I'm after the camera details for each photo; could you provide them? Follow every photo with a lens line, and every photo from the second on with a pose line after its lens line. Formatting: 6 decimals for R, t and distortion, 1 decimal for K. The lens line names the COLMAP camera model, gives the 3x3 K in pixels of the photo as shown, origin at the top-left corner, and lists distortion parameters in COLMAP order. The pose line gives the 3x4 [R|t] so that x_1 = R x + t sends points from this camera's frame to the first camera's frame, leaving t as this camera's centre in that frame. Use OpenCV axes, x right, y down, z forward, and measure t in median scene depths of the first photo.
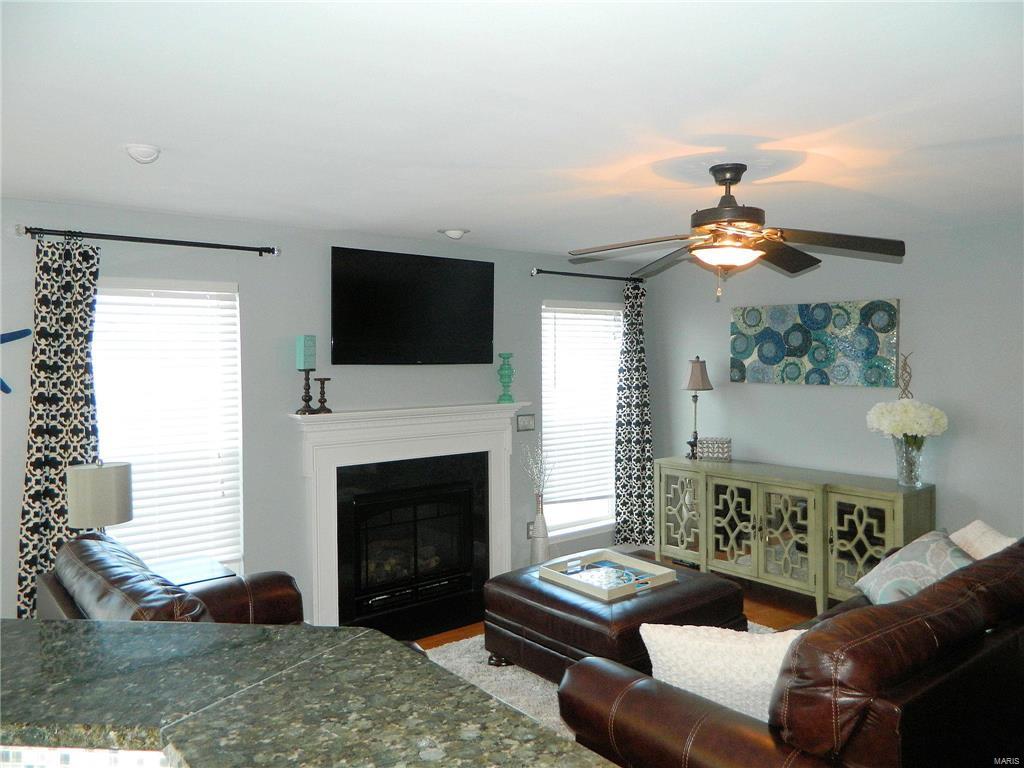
lens RADIAL K [[761.4, 0, 511.3], [0, 761.4, 371.8], [0, 0, 1]] dist [0.010132, -0.002101]
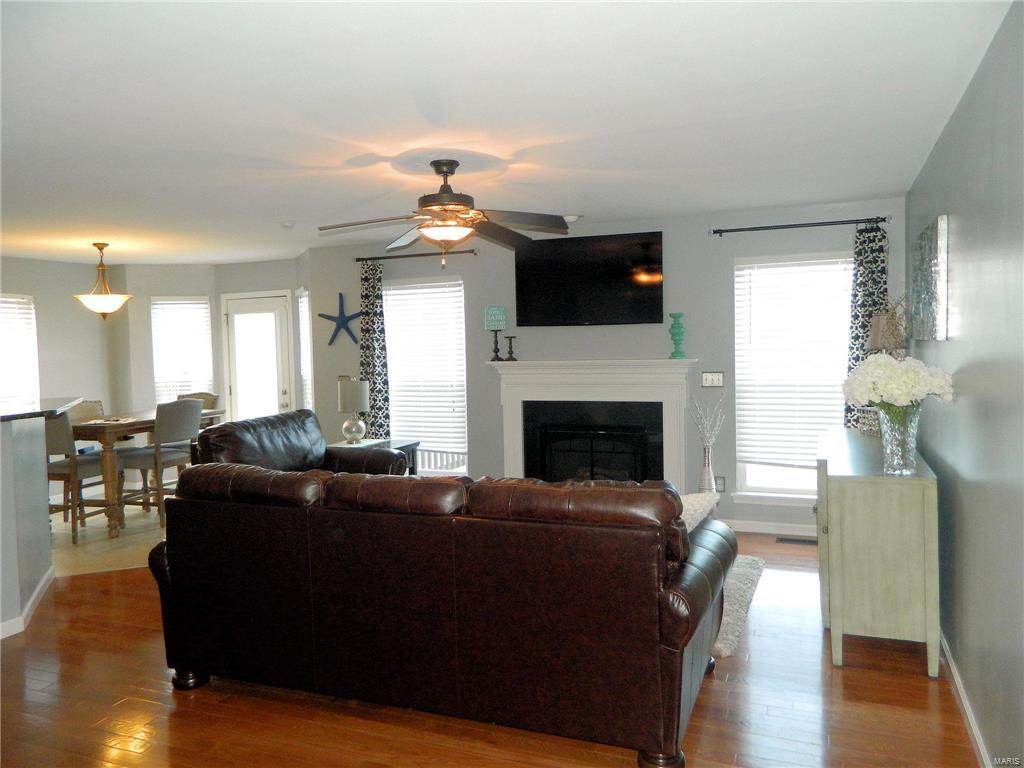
lens RADIAL K [[761.4, 0, 511.3], [0, 761.4, 371.8], [0, 0, 1]] dist [0.010132, -0.002101]
pose [[0.483104, 0.029358, -0.875071, 0.986508], [0.000663, 0.999425, 0.033896, 0.026027], [0.875563, -0.016956, 0.482807, 0.320392]]
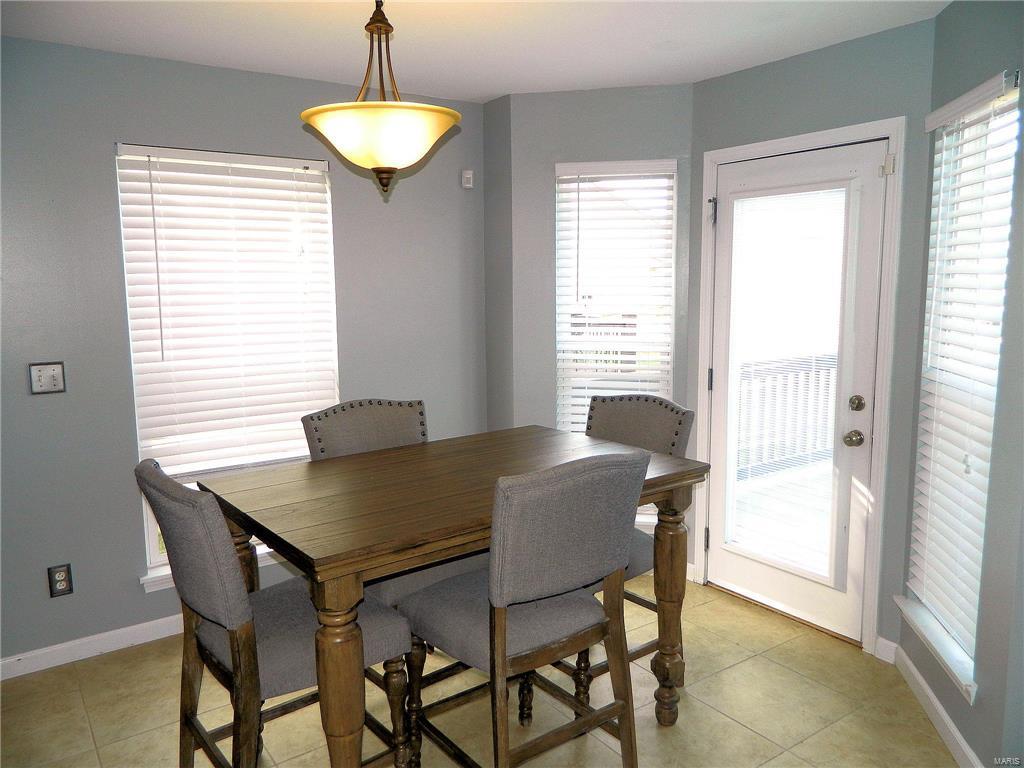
lens RADIAL K [[761.4, 0, 511.3], [0, 761.4, 371.8], [0, 0, 1]] dist [0.010132, -0.002101]
pose [[-0.060372, 0.129547, -0.989734, -0.163193], [-0.017434, 0.991254, 0.130810, 0.024372], [0.998024, 0.025152, -0.057585, 0.452714]]
